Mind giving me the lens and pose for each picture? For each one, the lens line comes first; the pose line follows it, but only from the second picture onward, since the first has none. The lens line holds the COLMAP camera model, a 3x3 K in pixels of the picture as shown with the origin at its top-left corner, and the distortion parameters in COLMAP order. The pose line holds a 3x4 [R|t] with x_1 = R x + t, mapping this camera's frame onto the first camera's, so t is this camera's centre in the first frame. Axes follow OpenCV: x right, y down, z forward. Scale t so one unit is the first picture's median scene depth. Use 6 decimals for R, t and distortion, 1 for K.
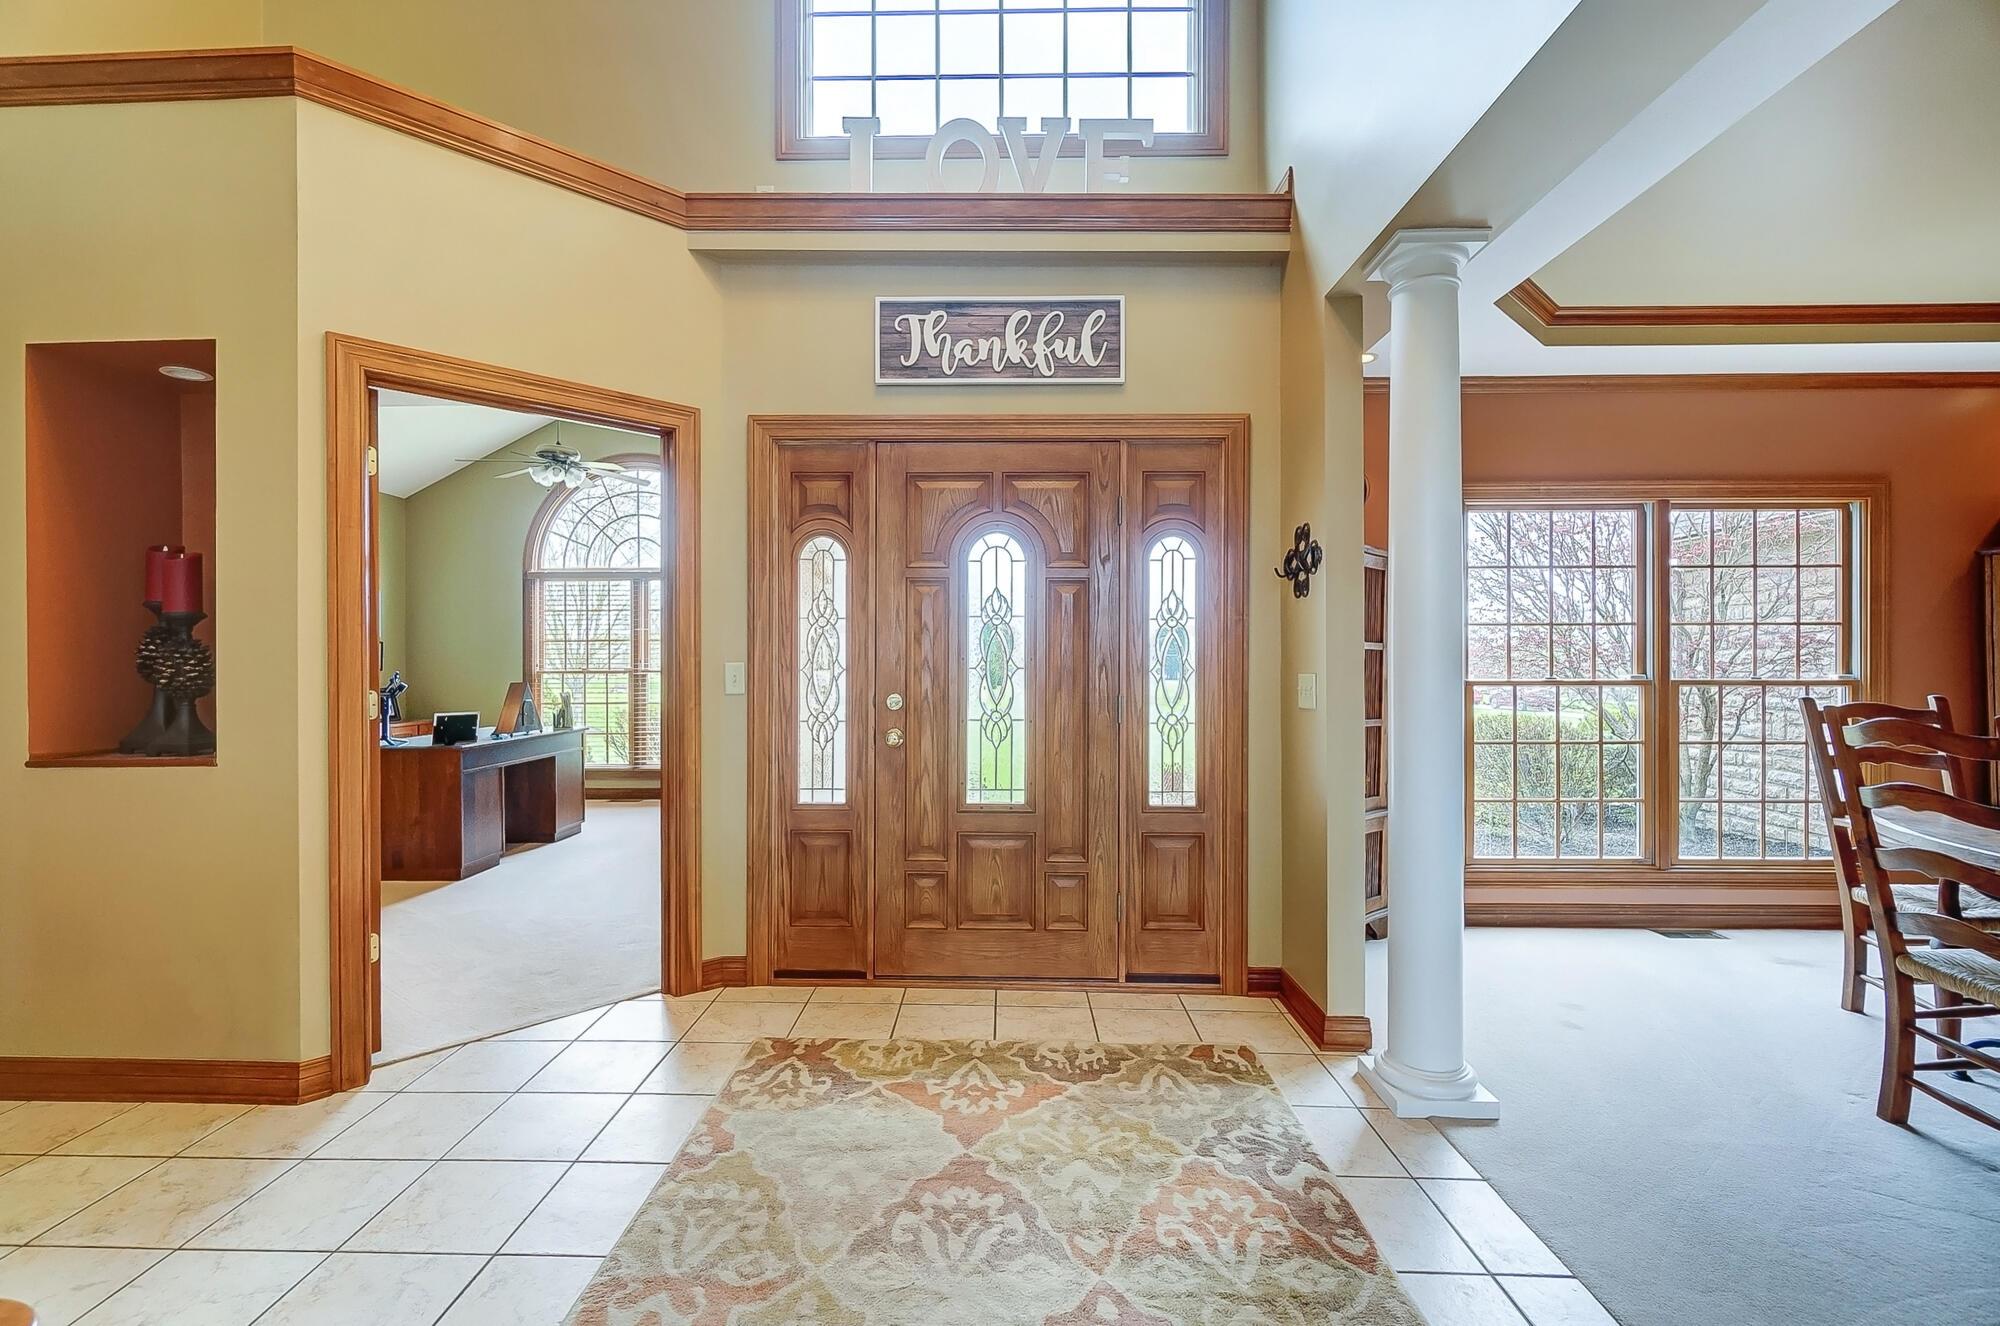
lens RADIAL K [[841.2, 0, 1000.0], [0, 841.2, 663.0], [0, 0, 1]] dist [0.012494, -0.000072]
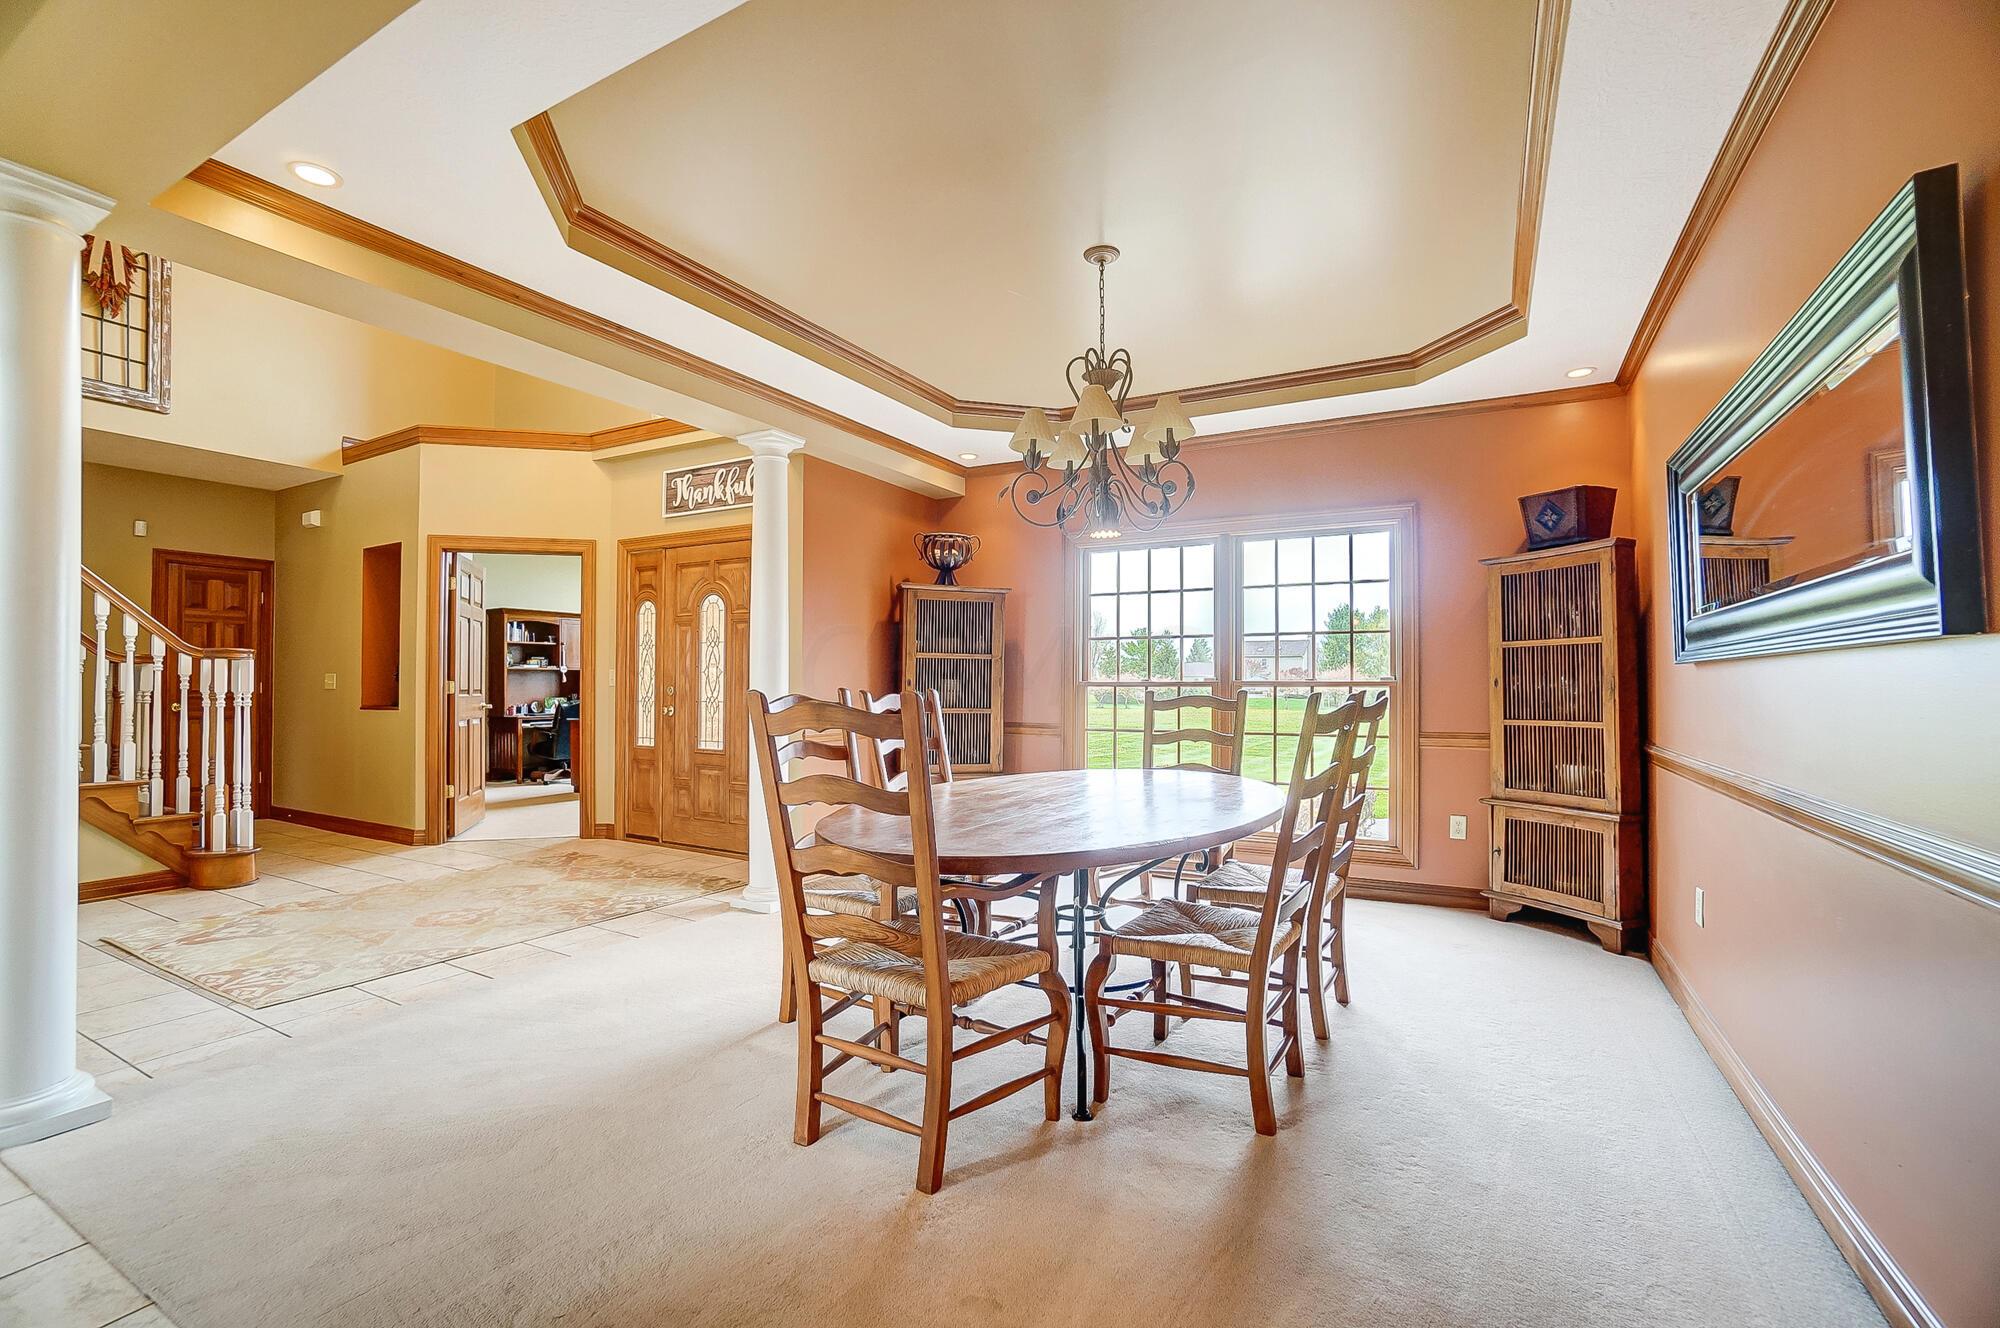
lens RADIAL K [[853.7, 0, 1000.0], [0, 853.7, 664.0], [0, 0, 1]] dist [-0.000037, 0.000003]
pose [[0.878152, -0.008220, -0.478311, 1.385446], [-0.001722, 0.999792, -0.020343, 0.024553], [0.478379, 0.018688, 0.877955, -0.279417]]
